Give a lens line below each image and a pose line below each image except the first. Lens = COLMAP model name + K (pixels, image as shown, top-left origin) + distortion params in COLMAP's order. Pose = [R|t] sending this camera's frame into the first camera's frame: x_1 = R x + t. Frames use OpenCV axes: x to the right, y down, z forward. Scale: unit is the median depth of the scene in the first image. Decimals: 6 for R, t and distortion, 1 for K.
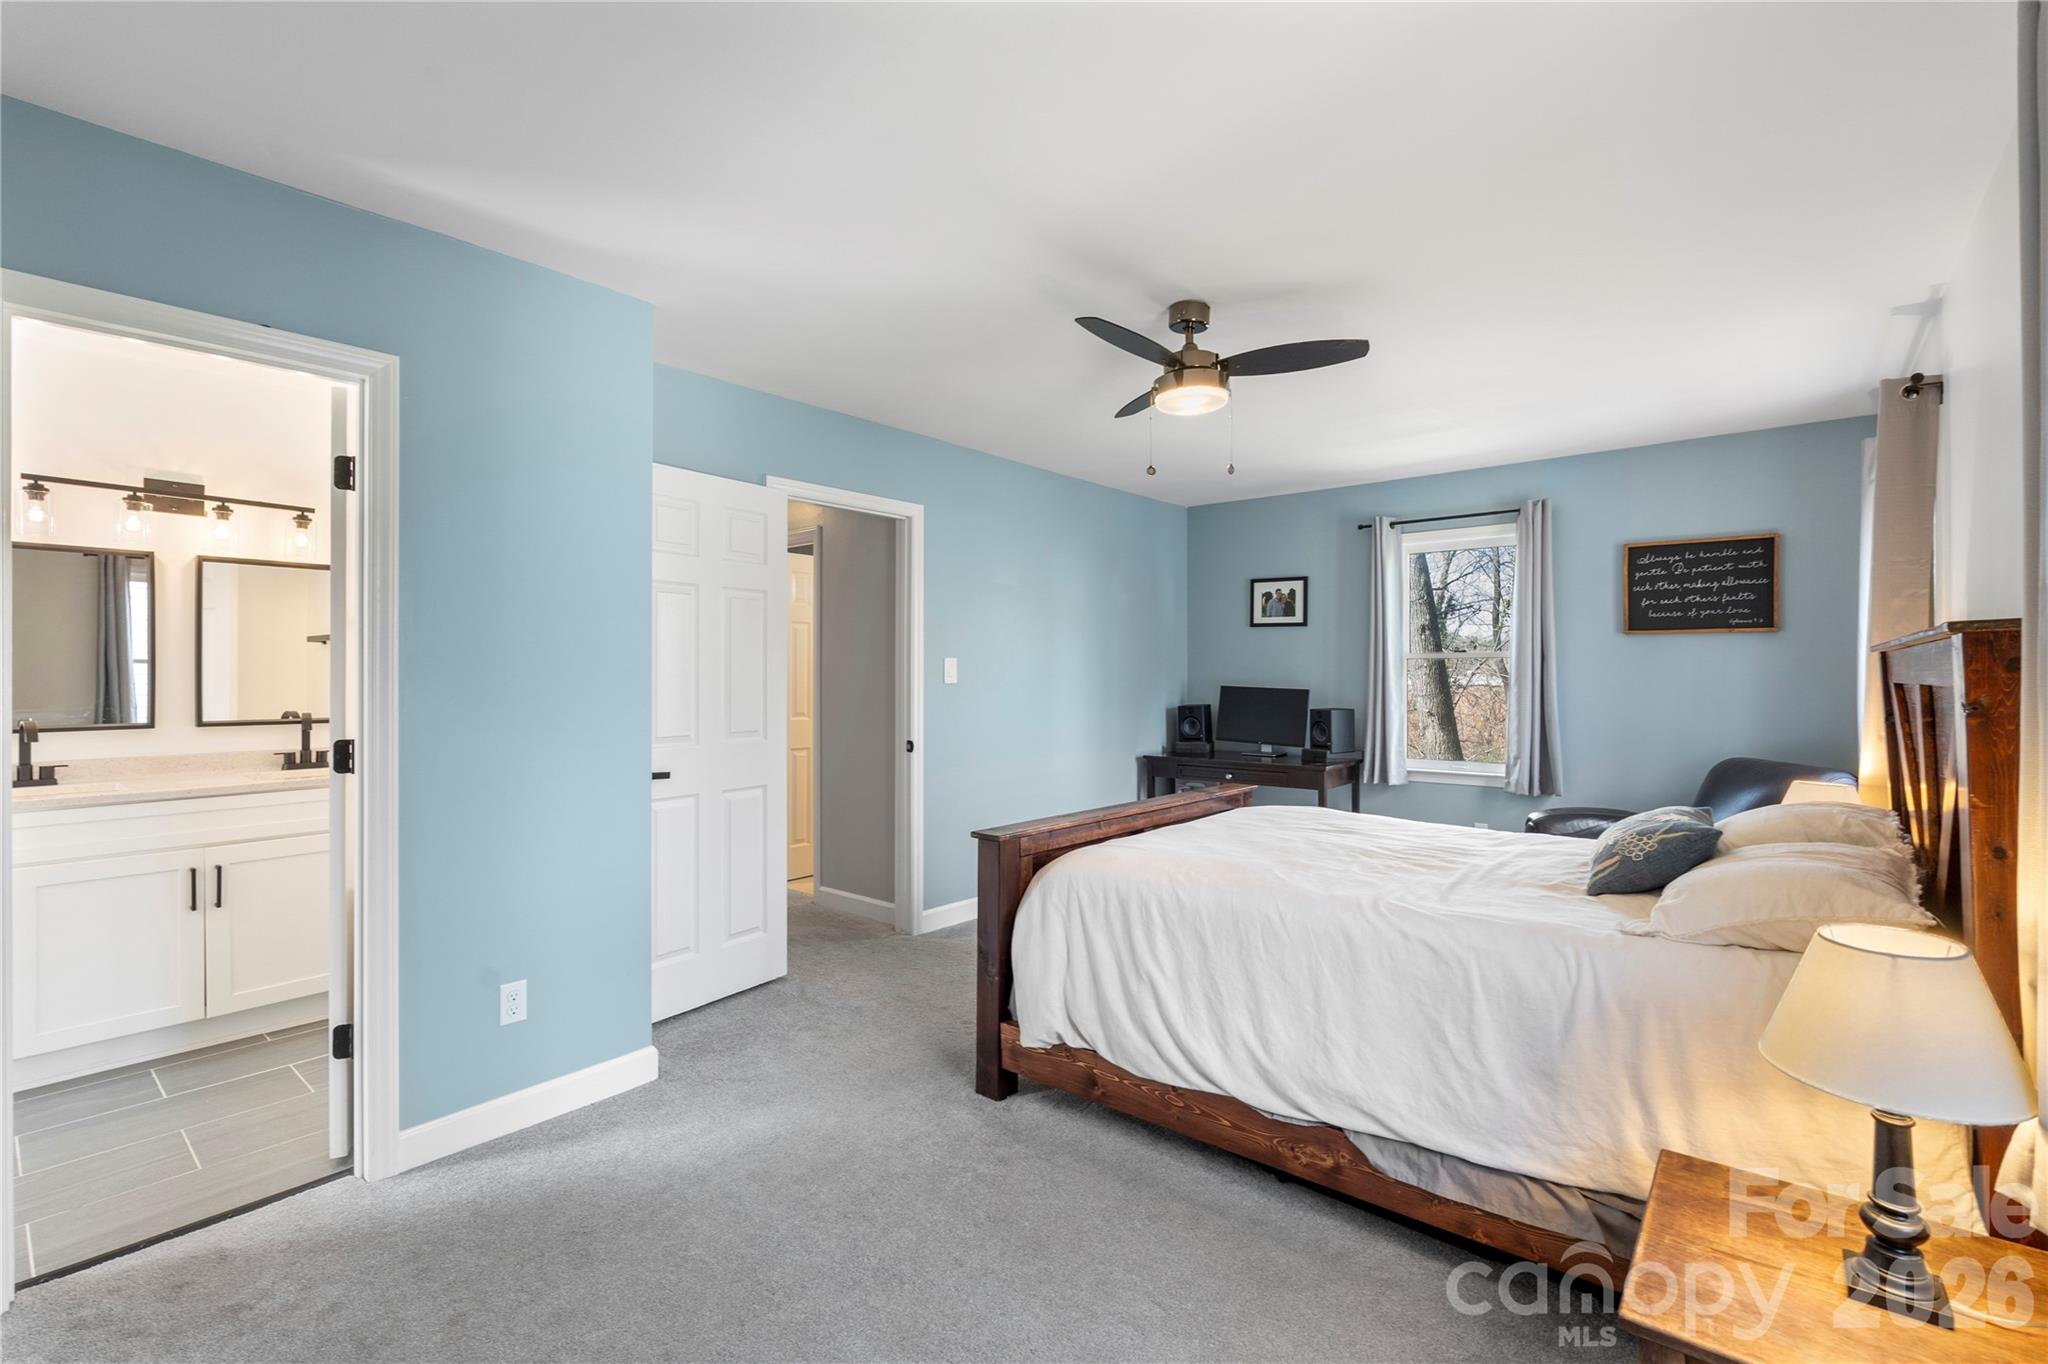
lens RADIAL K [[904.9, 0, 1027.2], [0, 904.9, 678.6], [0, 0, 1]] dist [-0.003689, -0.000696]
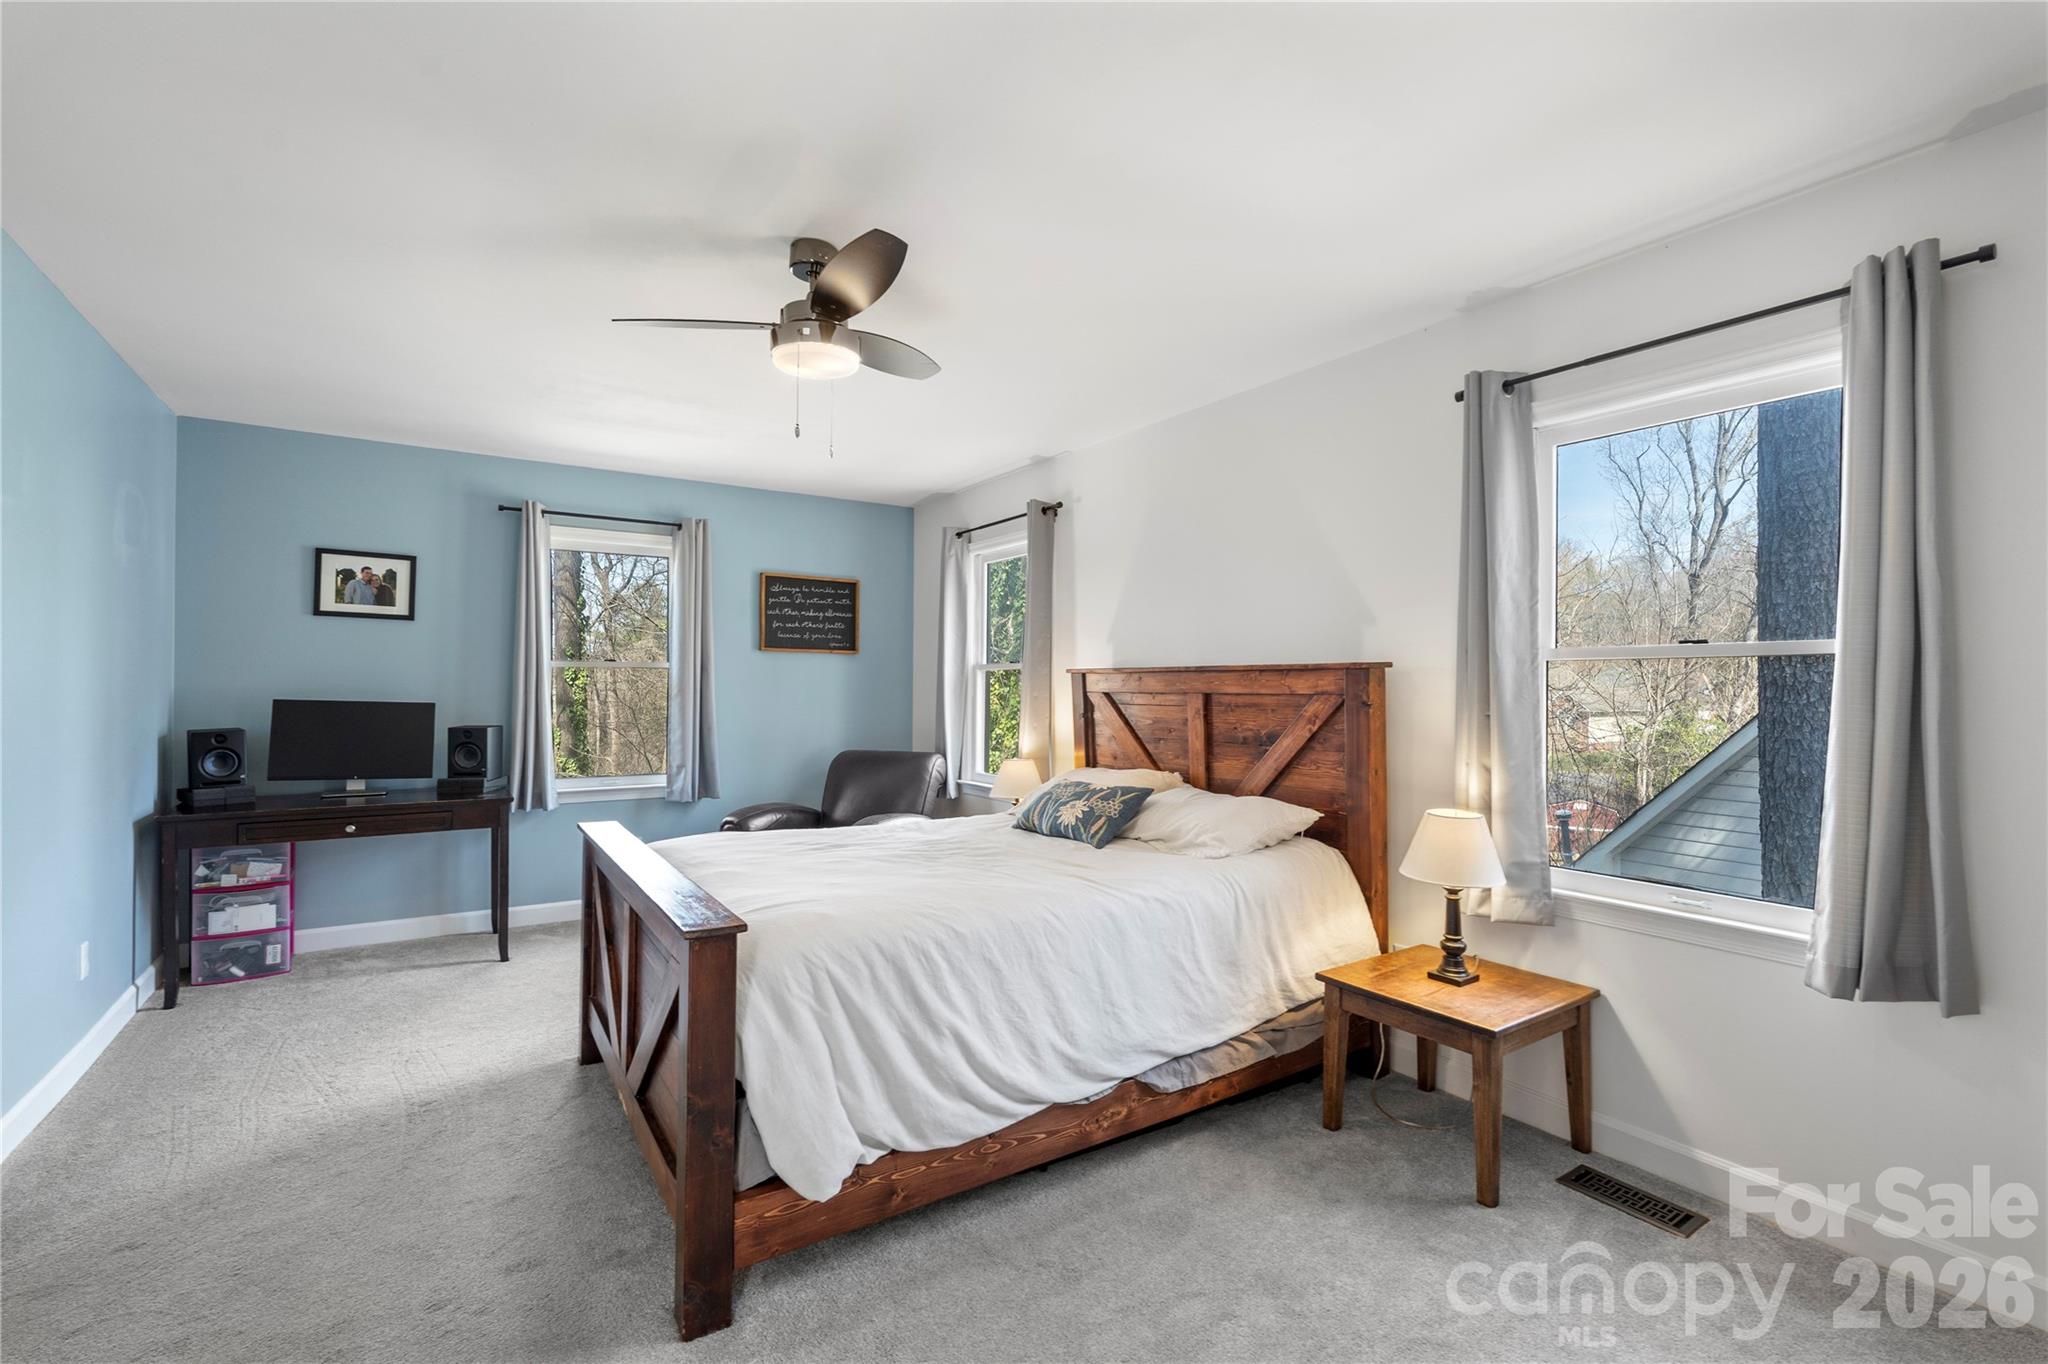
lens RADIAL K [[904.9, 0, 1036.4], [0, 904.9, 688.8], [0, 0, 1]] dist [-0.003689, -0.000696]
pose [[0.282906, 0.001270, 0.959147, -0.355806], [-0.001061, 0.999999, -0.001011, 0.000147], [-0.959147, -0.000731, 0.282907, 0.350217]]
